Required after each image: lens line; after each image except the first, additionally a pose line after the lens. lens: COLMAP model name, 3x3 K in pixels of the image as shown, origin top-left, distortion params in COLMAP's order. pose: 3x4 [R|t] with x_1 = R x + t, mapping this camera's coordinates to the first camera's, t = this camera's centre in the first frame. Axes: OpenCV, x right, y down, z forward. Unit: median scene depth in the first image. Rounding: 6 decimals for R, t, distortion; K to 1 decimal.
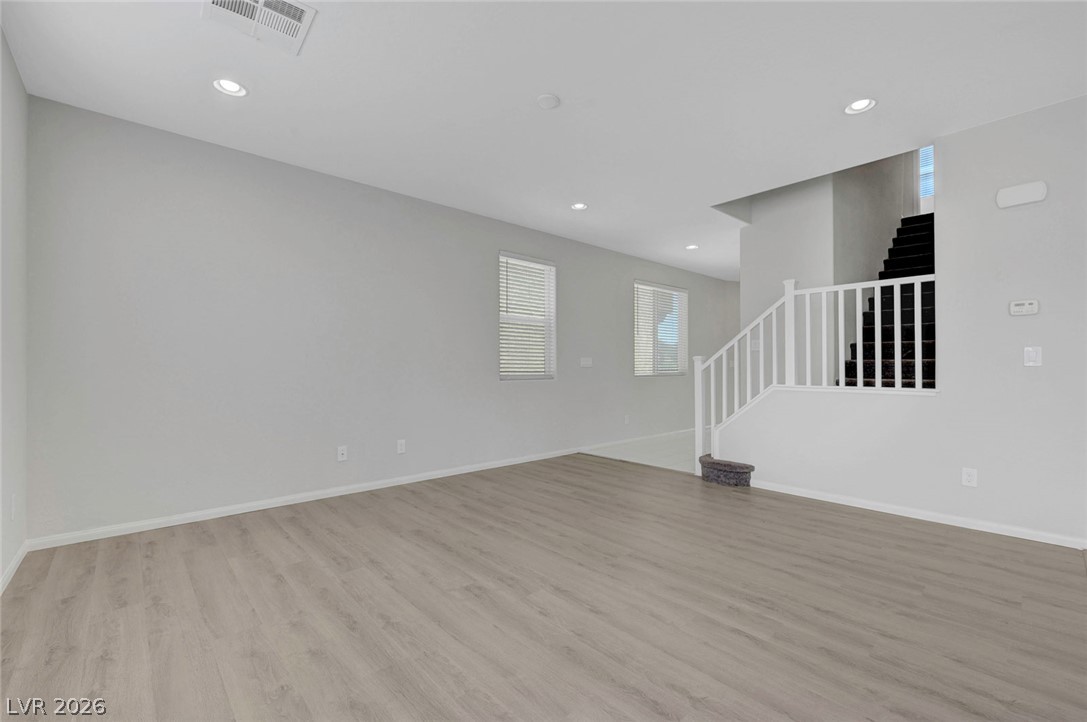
lens RADIAL K [[461.5, 0, 549.7], [0, 461.5, 360.7], [0, 0, 1]] dist [0.002318, 0.000078]
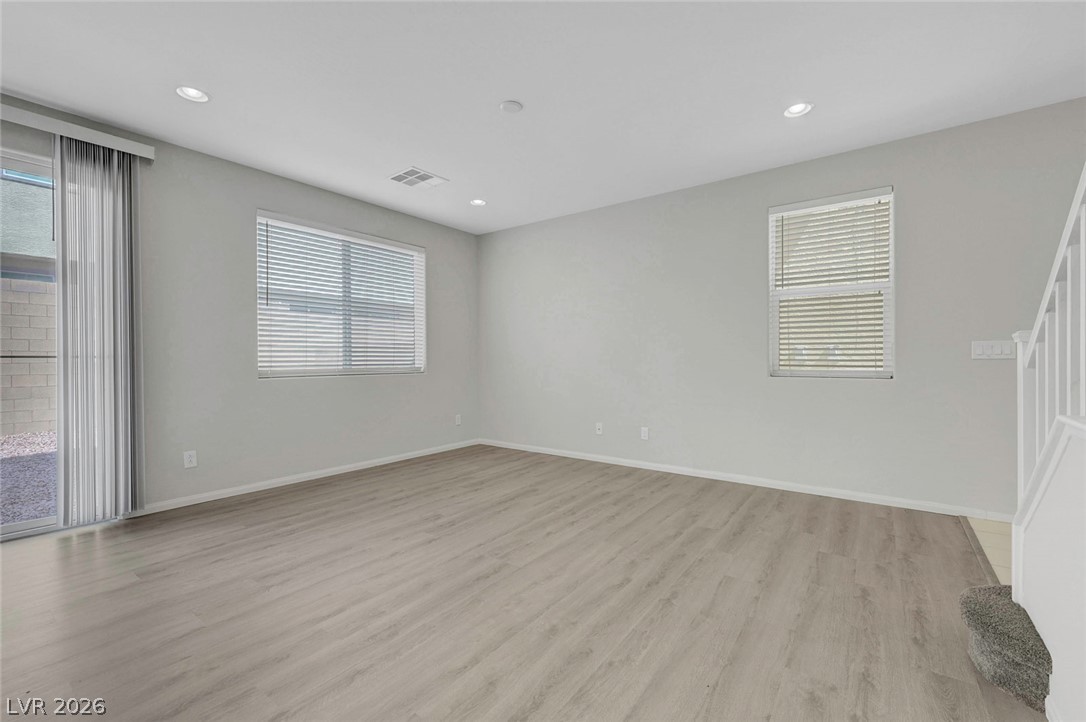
lens RADIAL K [[461.1, 0, 549.2], [0, 461.1, 360.7], [0, 0, 1]] dist [0.002318, 0.000078]
pose [[0.177391, -0.000211, -0.984140, 0.935408], [0.019580, 0.999803, 0.003315, 0.009902], [0.983946, -0.019858, 0.177360, 0.791154]]
